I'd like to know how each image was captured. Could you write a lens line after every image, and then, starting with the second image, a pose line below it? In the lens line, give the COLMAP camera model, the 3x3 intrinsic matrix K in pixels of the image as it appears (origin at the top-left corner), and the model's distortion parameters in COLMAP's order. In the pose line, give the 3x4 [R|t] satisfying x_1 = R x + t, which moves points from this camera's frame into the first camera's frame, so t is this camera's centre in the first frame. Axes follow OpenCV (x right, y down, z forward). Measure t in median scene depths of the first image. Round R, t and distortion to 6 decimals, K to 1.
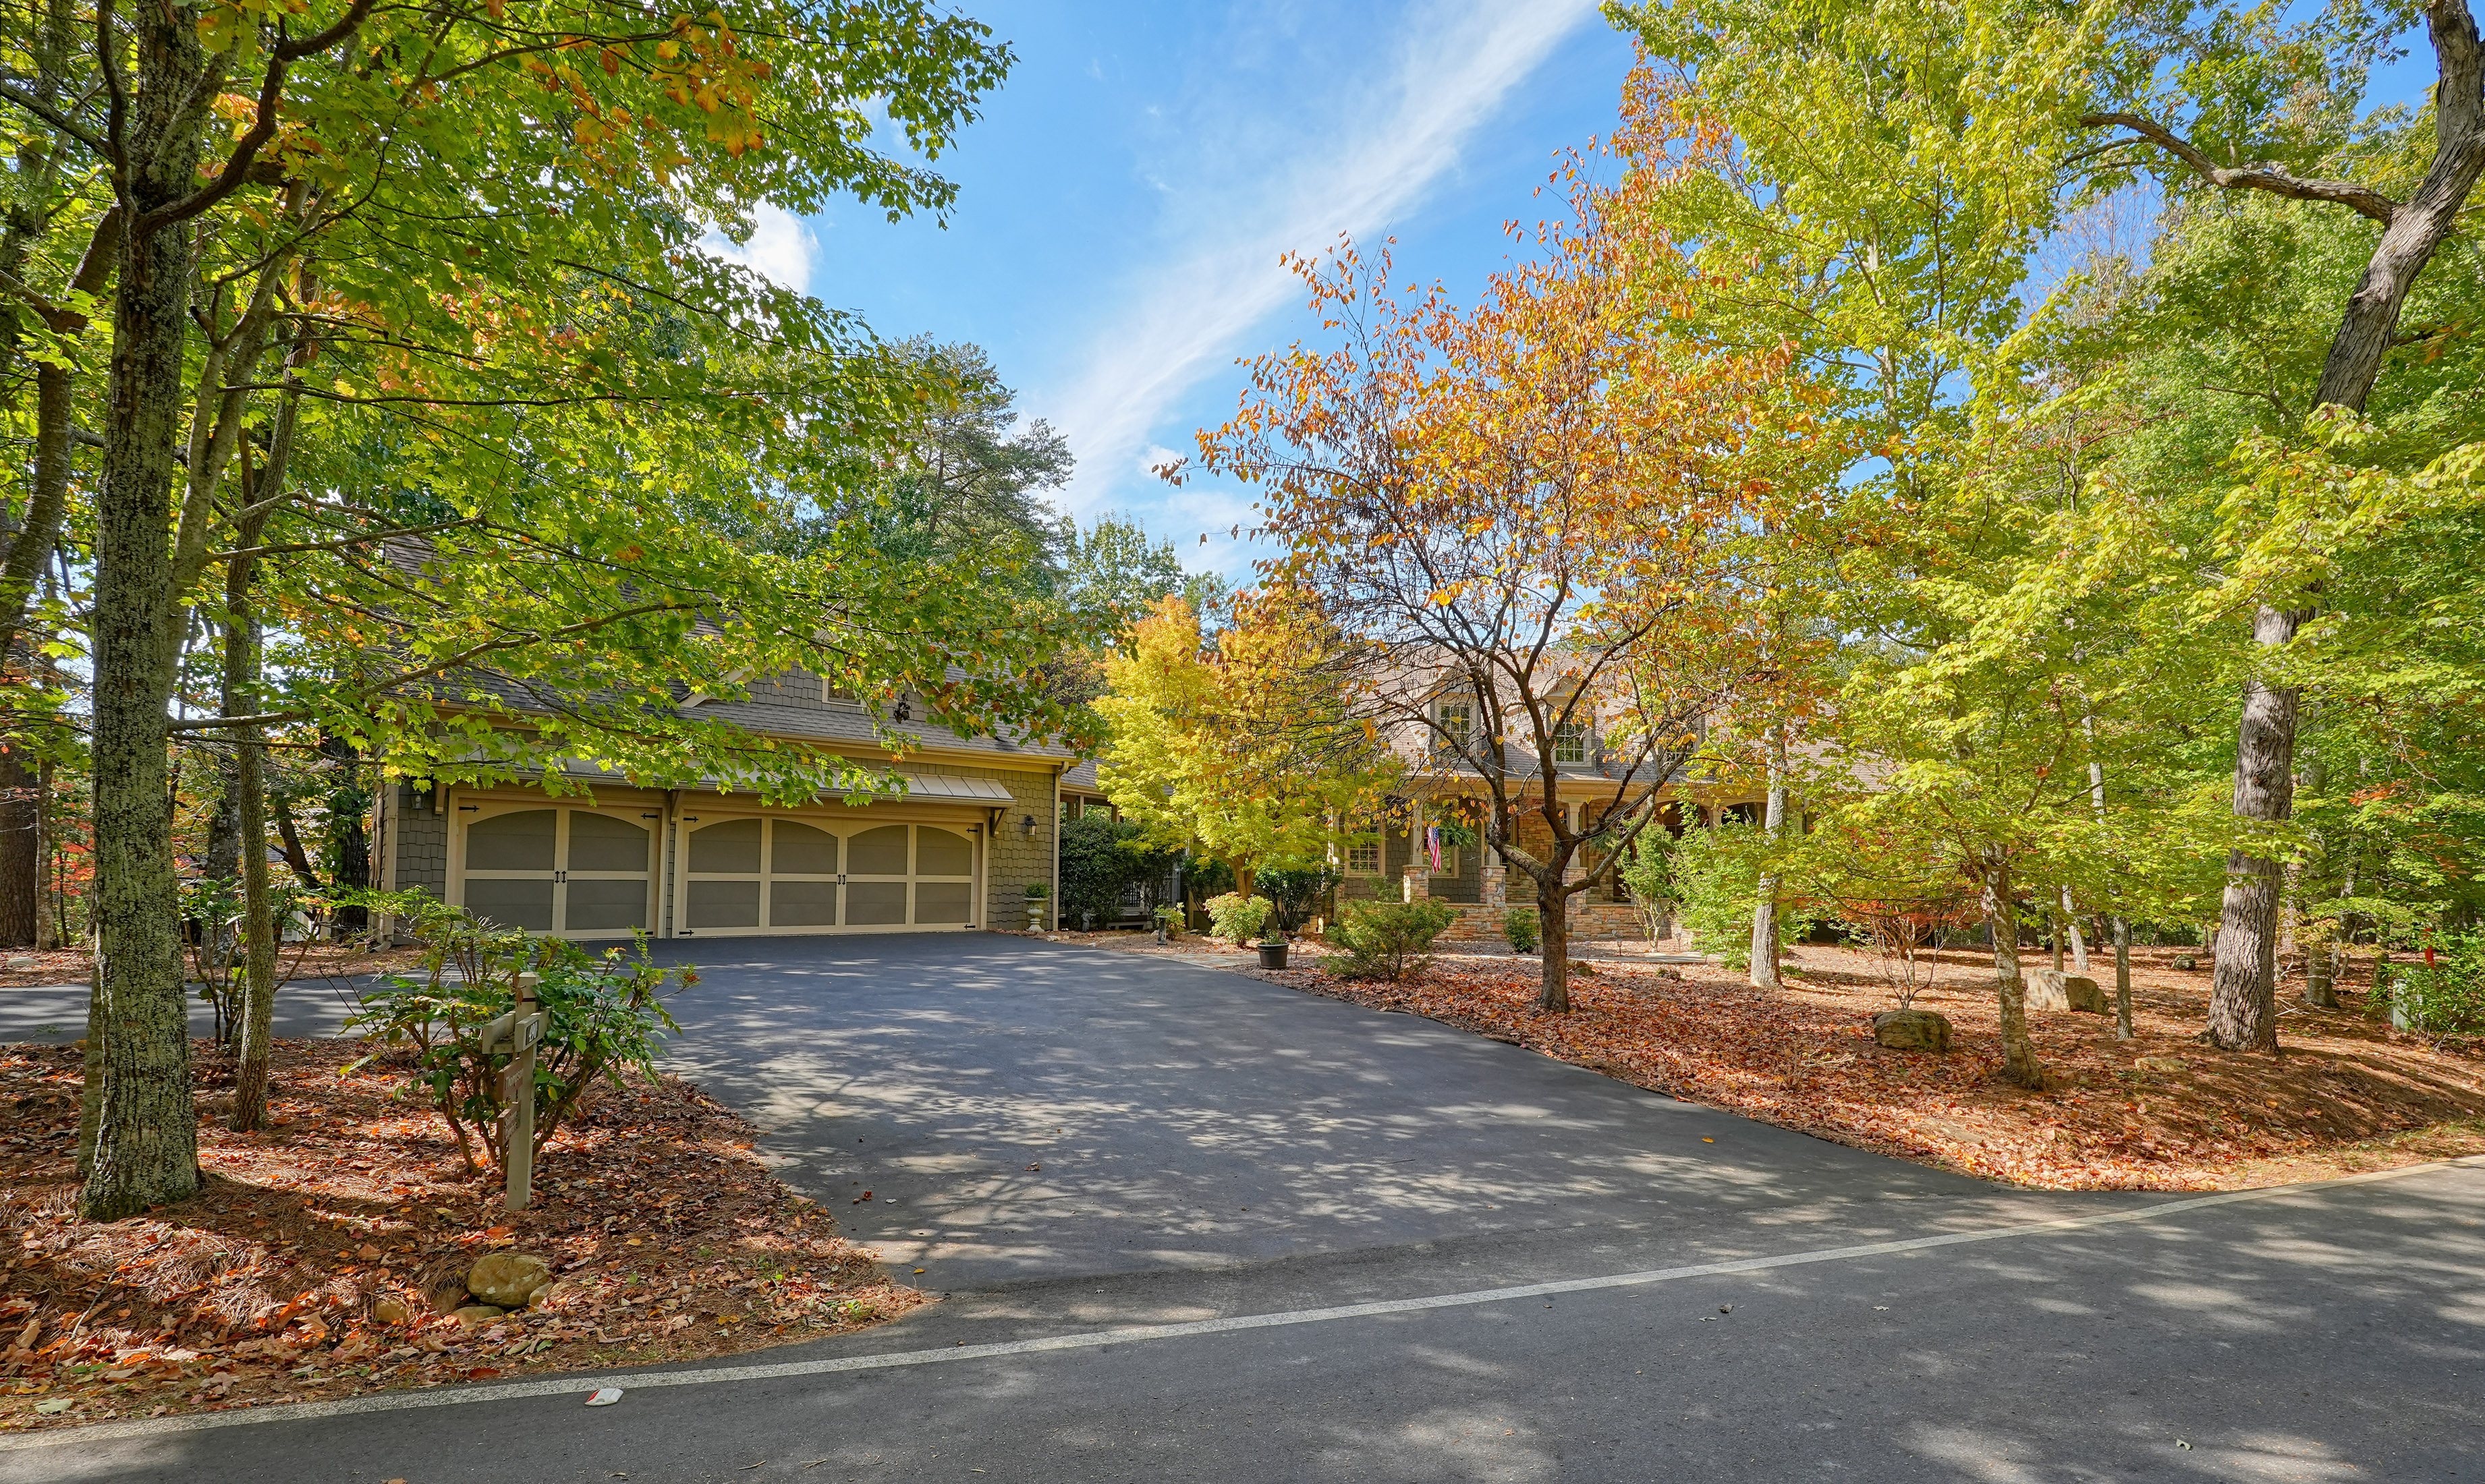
lens RADIAL K [[1148.8, 0, 1242.9], [0, 1148.8, 805.8], [0, 0, 1]] dist [0.022203, -0.000349]
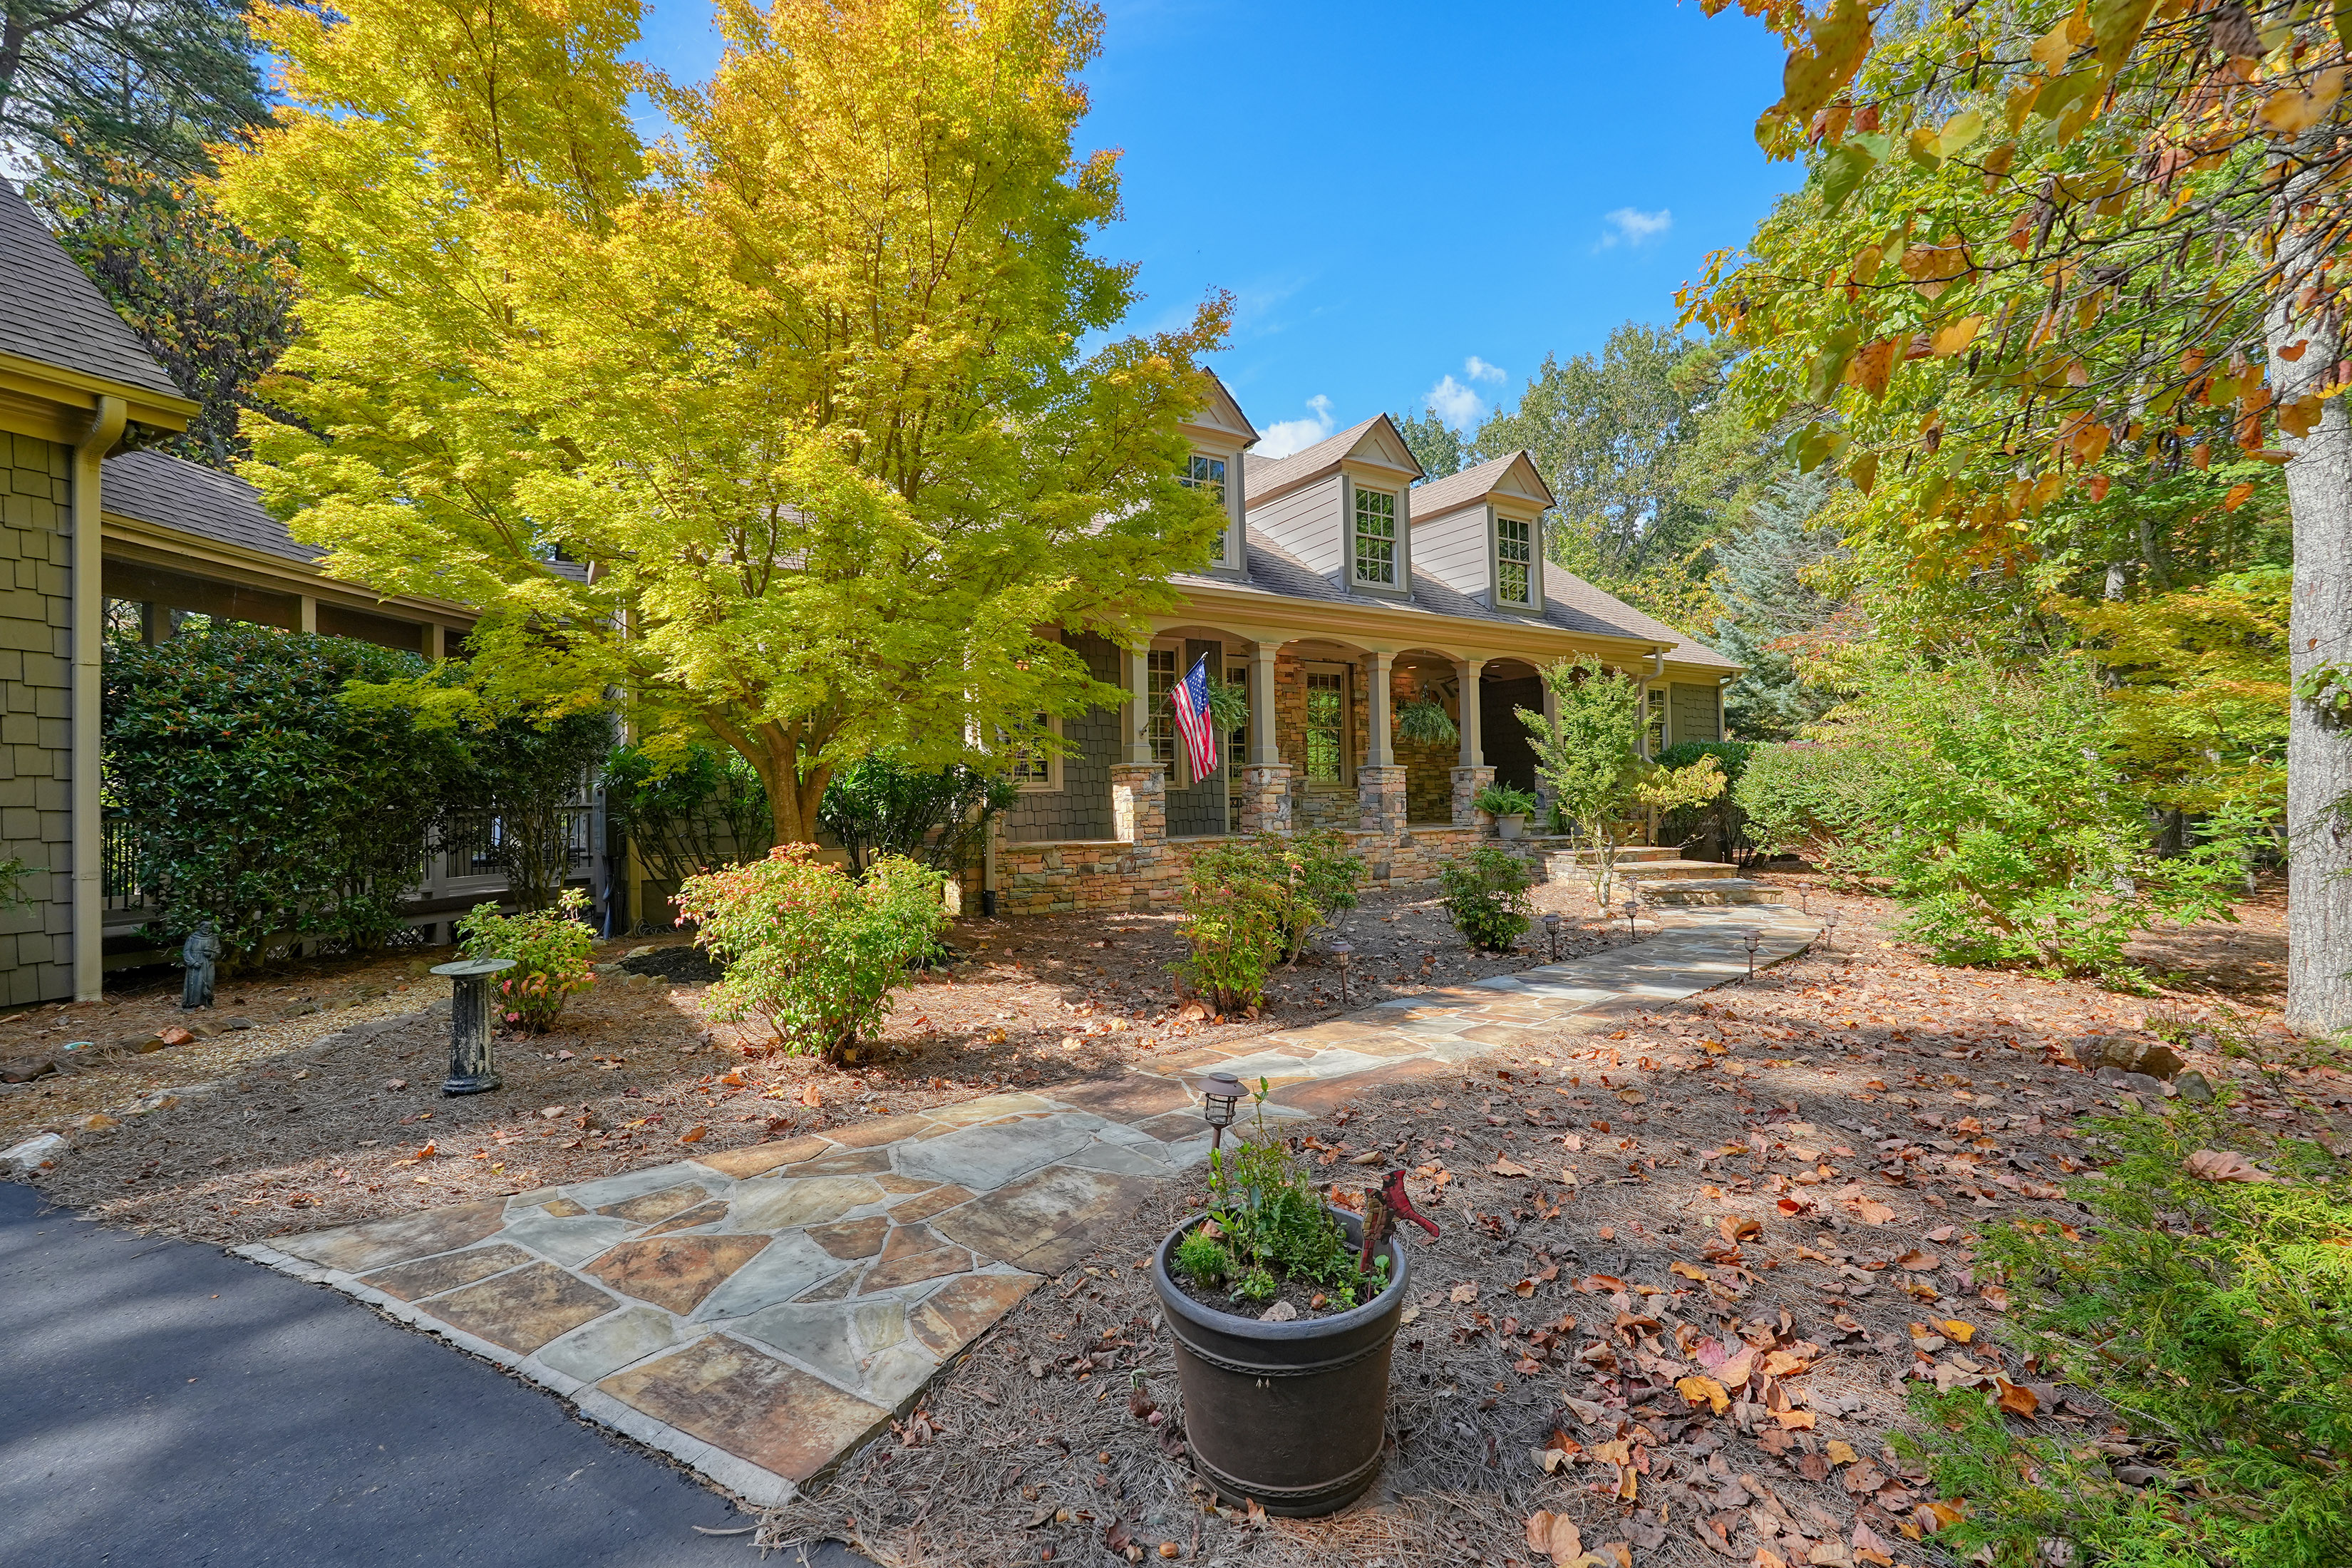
lens RADIAL K [[1056.5, 0, 1189.6], [0, 1056.5, 778.4], [0, 0, 1]] dist [0.003145, 0.000449]
pose [[0.910123, -0.017433, 0.413971, -0.024029], [-0.000315, 0.999085, 0.042766, 0.045093], [-0.414338, -0.039053, 0.909285, 0.677951]]
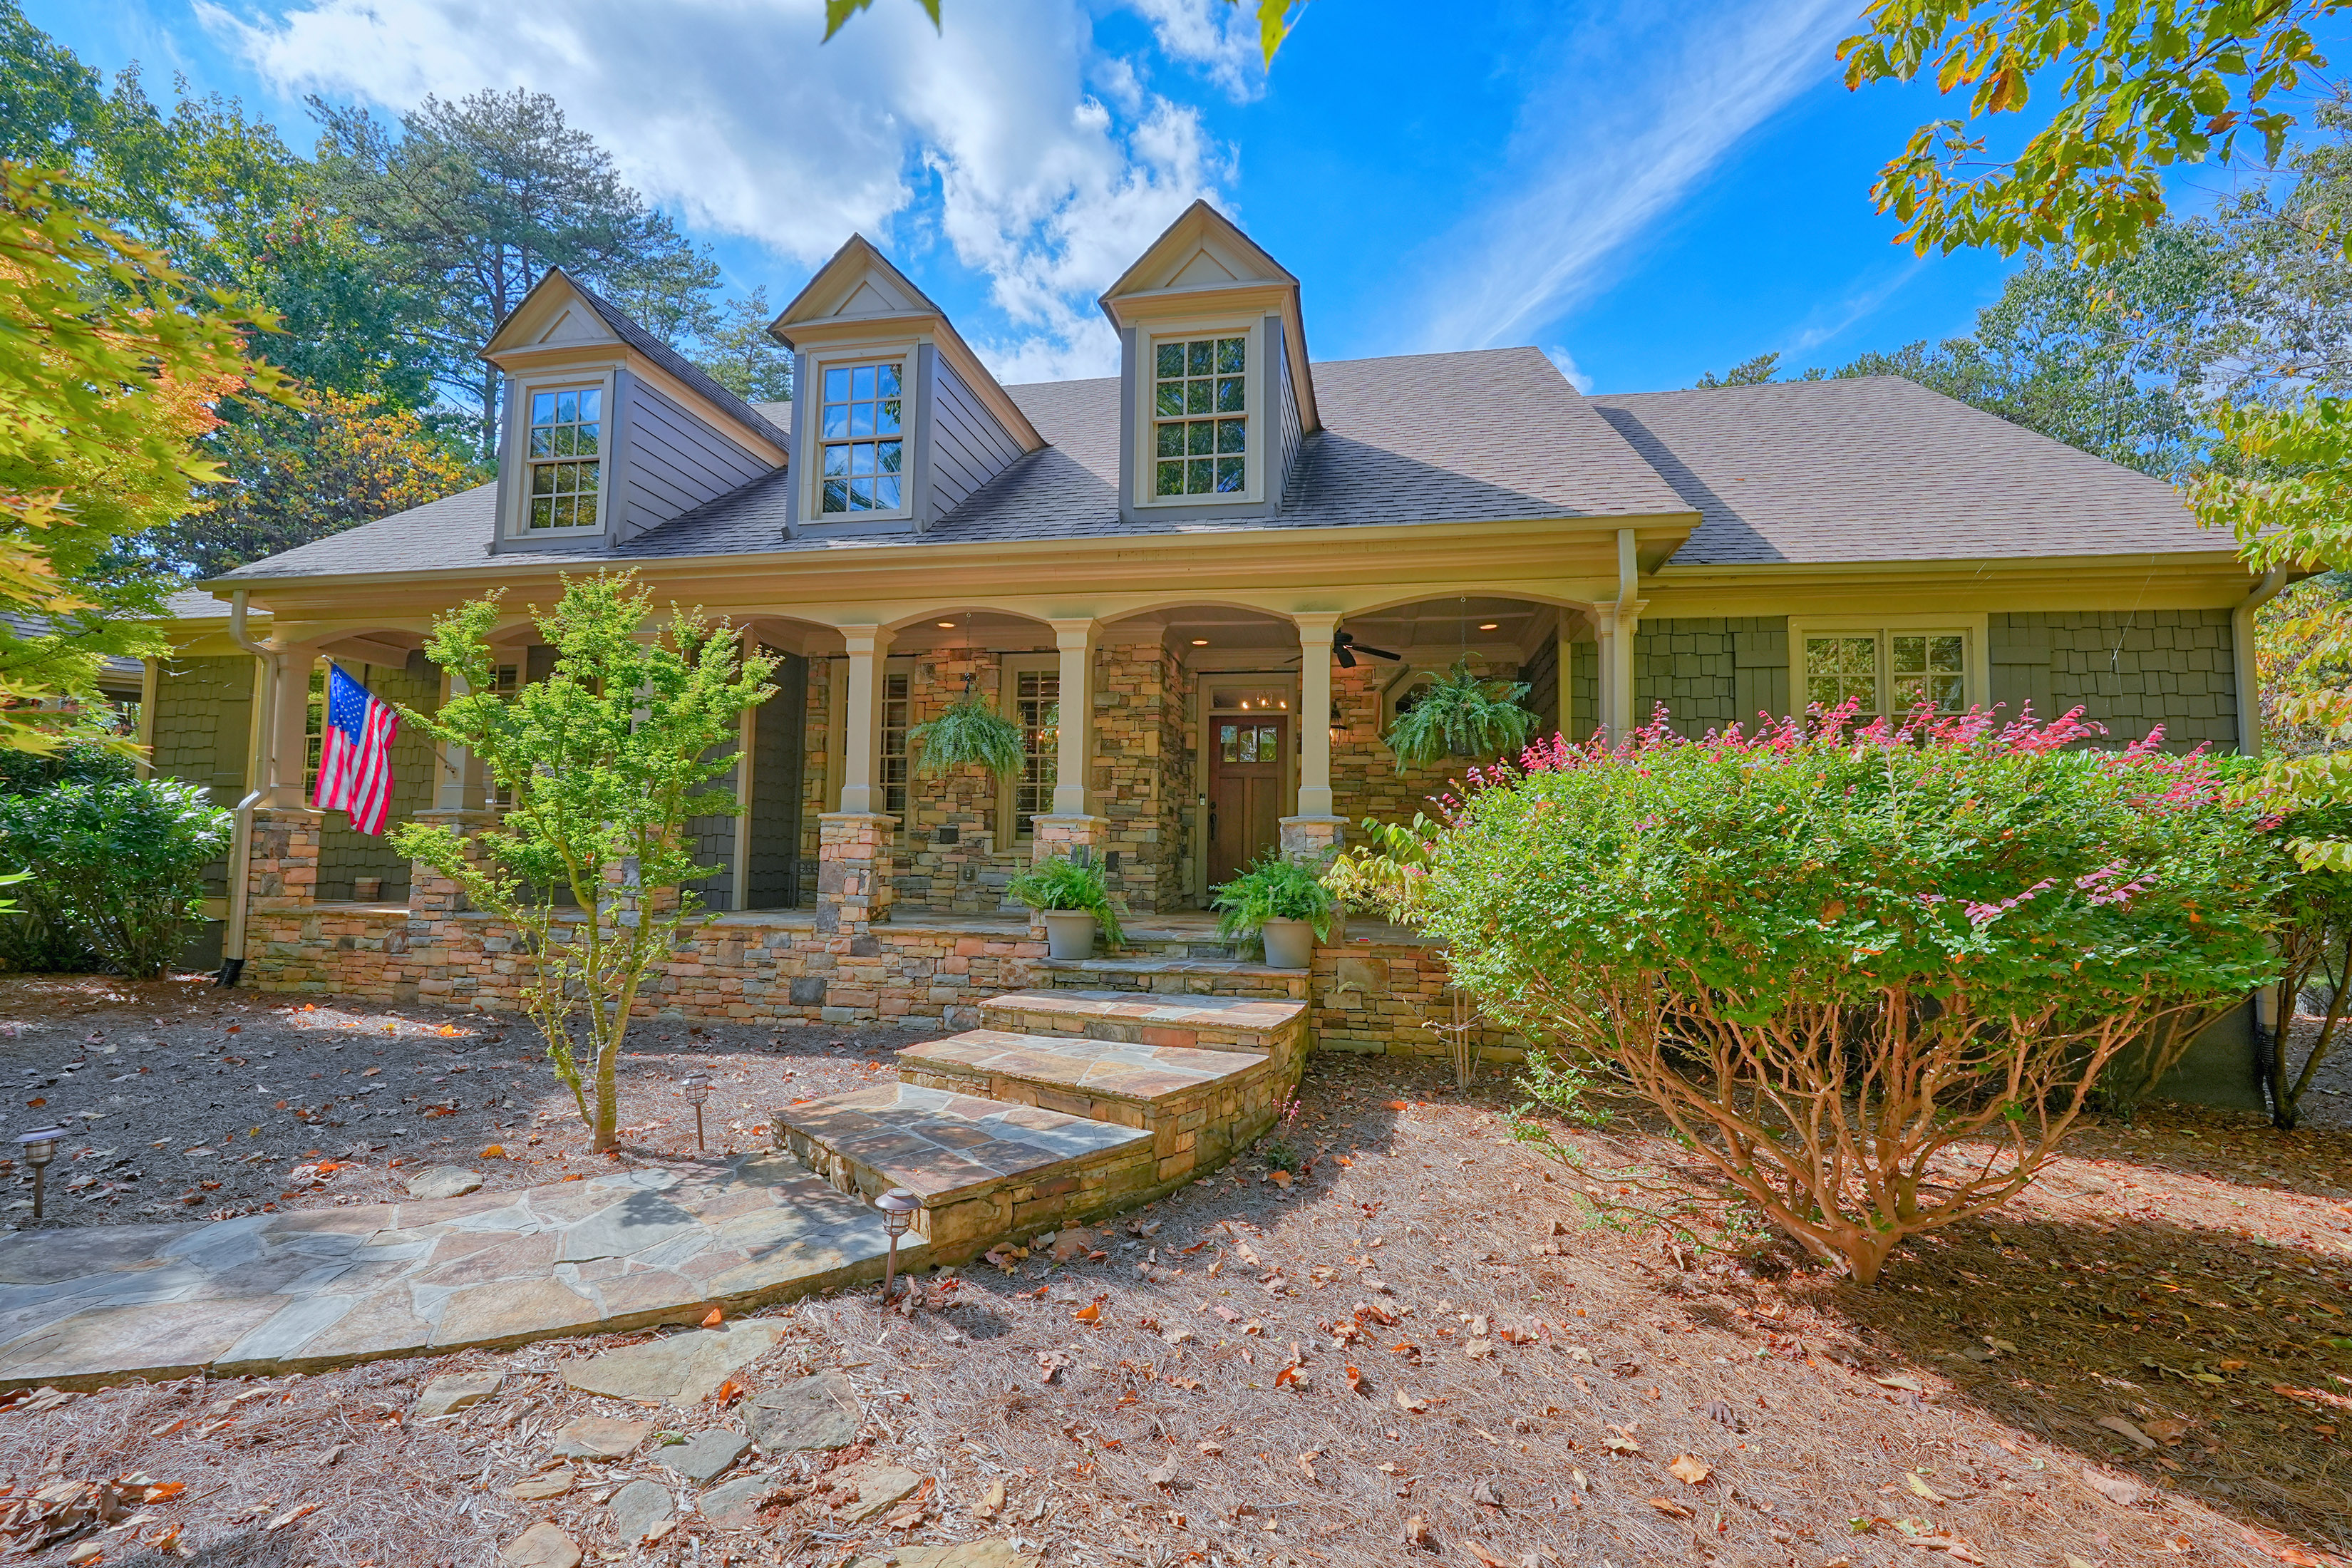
lens RADIAL K [[1105.3, 0, 1179.7], [0, 1105.3, 858.1], [0, 0, 1]] dist [0.002445, 0.000685]
pose [[0.935791, 0.006056, -0.352504, 0.594119], [0.017828, 0.997760, 0.064472, 0.057133], [0.352105, -0.066617, 0.933587, 0.884232]]
